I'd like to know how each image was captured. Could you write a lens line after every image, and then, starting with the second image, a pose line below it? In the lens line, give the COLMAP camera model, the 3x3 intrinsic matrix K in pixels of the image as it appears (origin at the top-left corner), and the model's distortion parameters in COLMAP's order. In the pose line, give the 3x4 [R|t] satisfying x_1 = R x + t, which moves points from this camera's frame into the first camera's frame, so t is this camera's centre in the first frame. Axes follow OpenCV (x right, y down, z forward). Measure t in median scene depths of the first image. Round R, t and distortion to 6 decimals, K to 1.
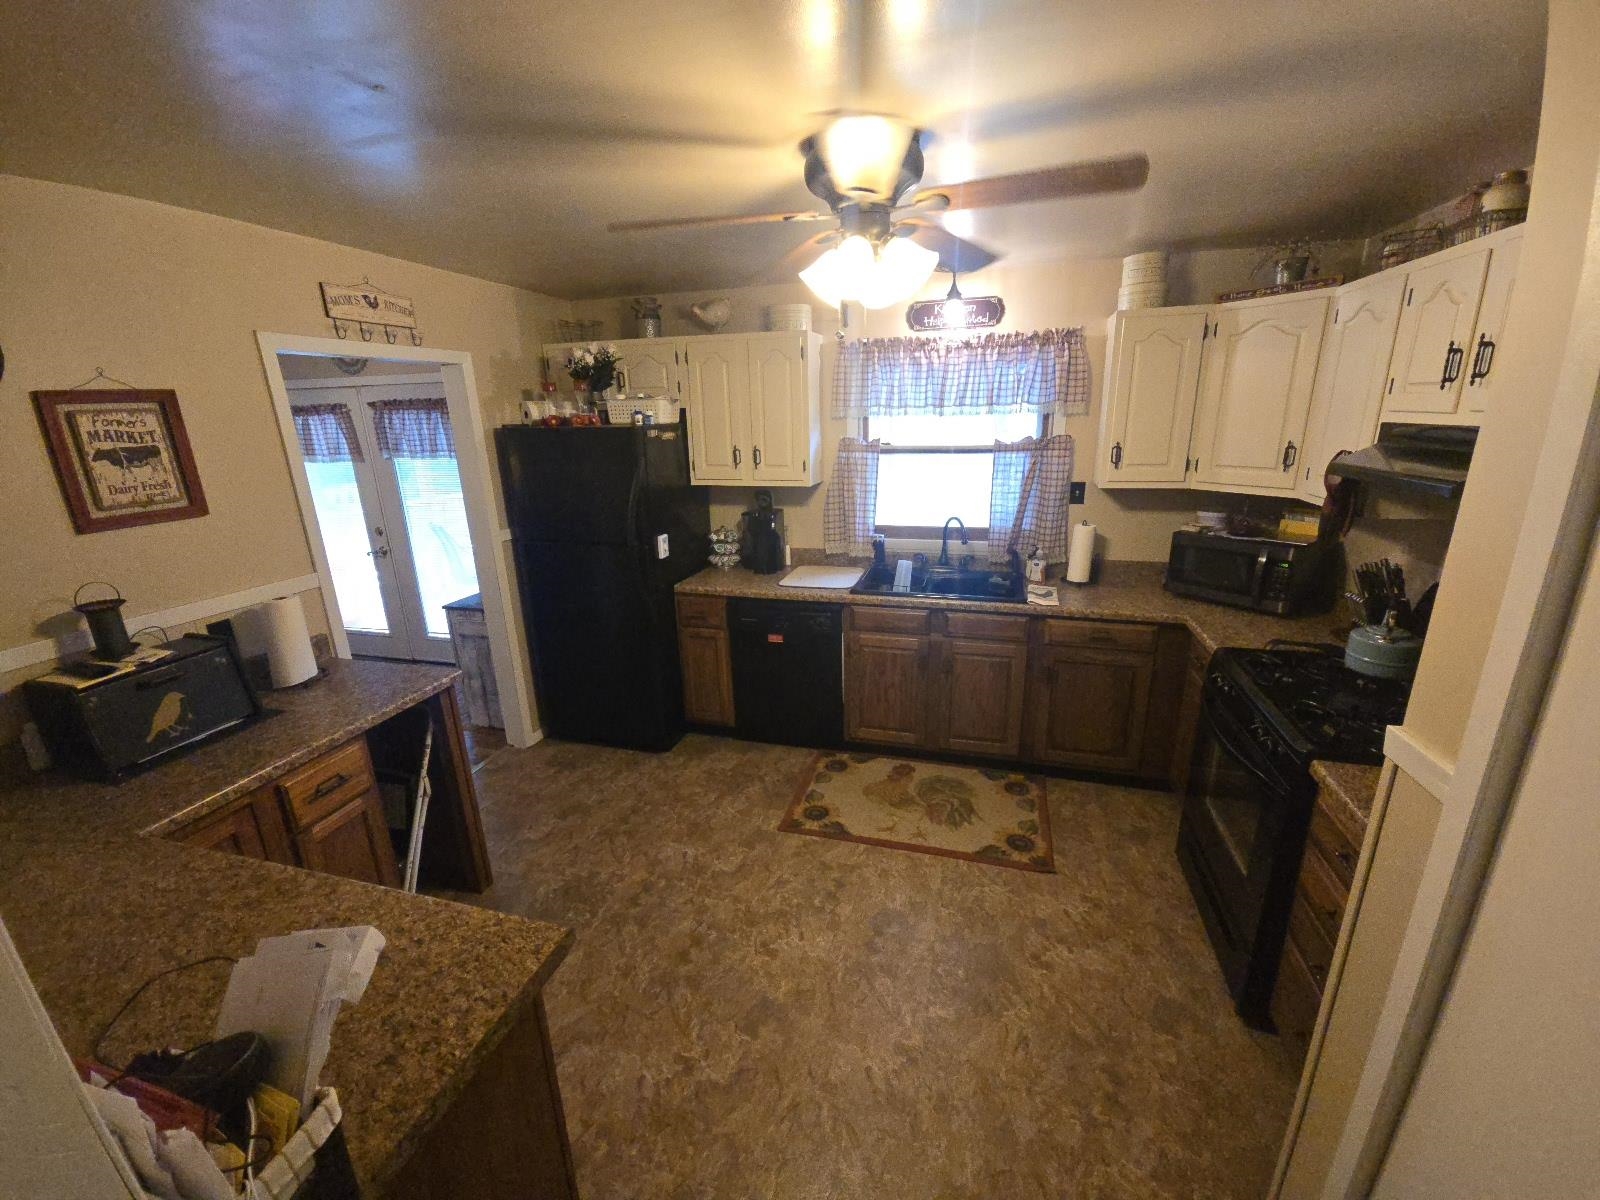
lens RADIAL K [[651.0, 0, 800.2], [0, 651.0, 600.6], [0, 0, 1]] dist [0.002888, -0.000124]
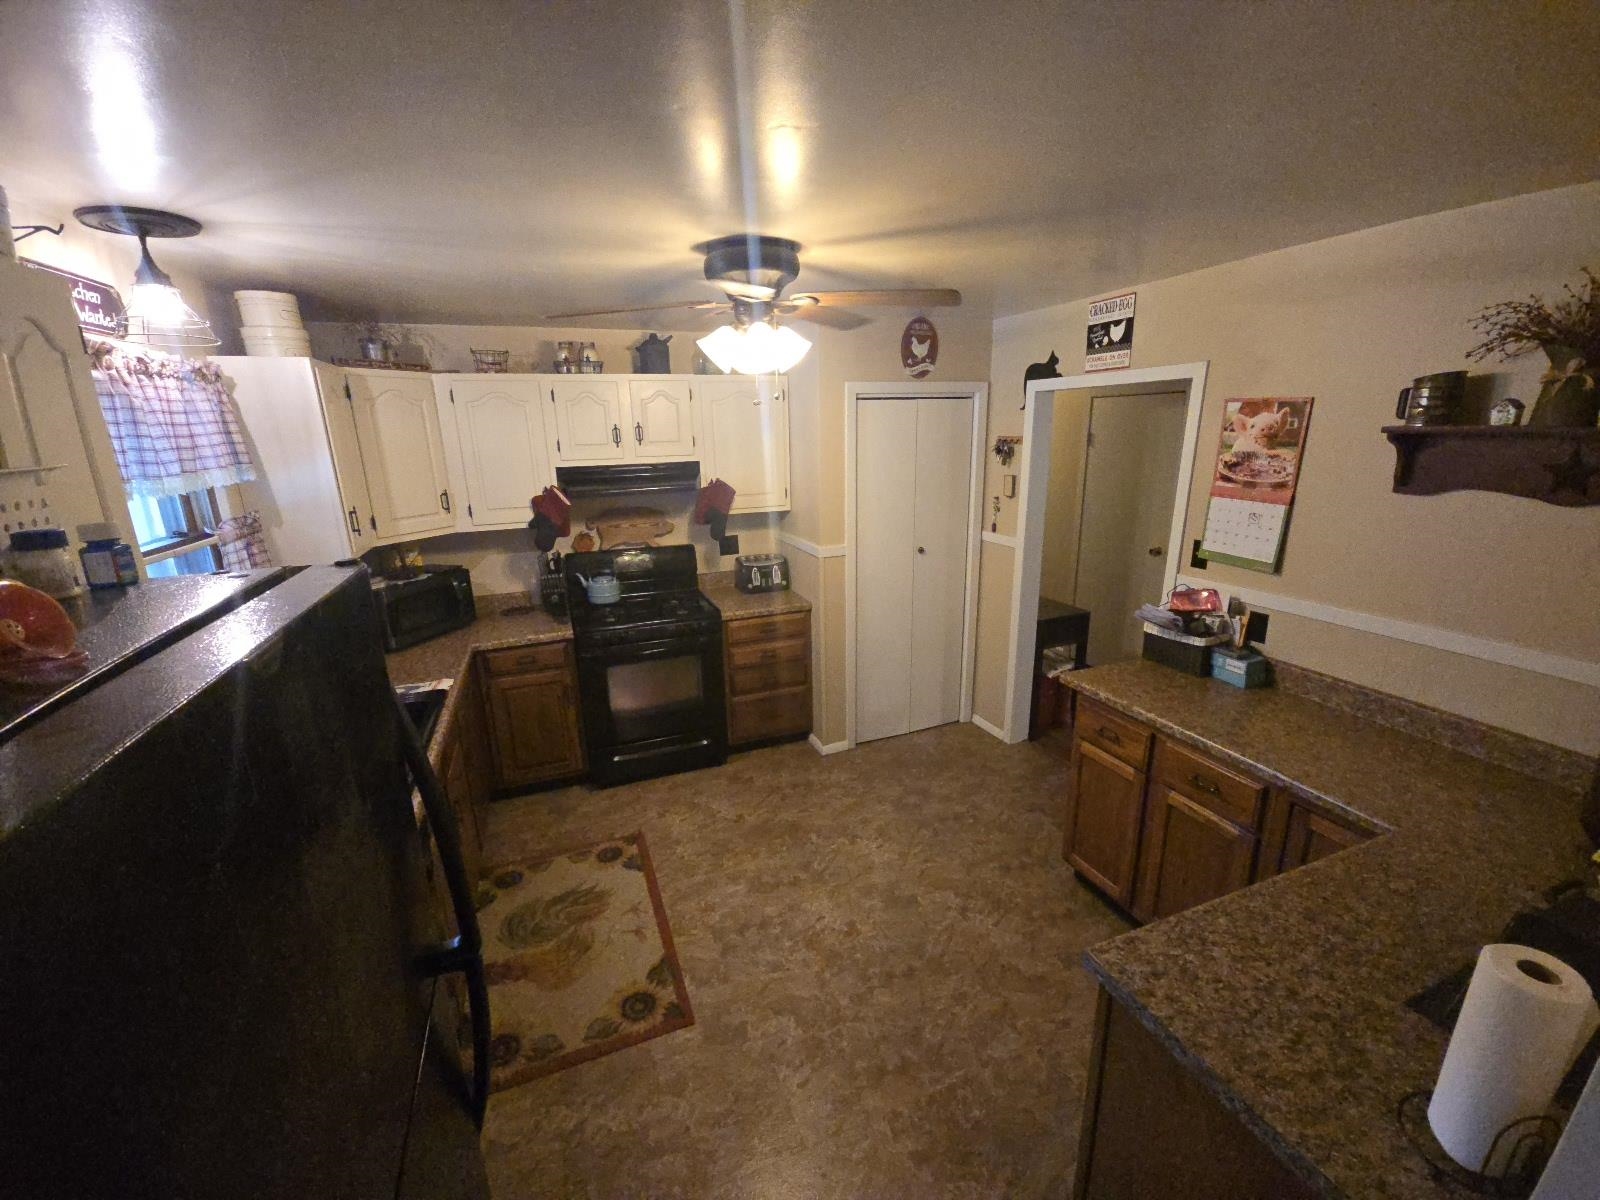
lens RADIAL K [[651.0, 0, 801.1], [0, 651.0, 605.3], [0, 0, 1]] dist [0.002888, -0.000124]
pose [[-0.601544, -0.172194, 0.780060, -0.630421], [0.263983, 0.878784, 0.397557, -0.340362], [-0.753961, 0.445070, -0.483171, 1.105421]]
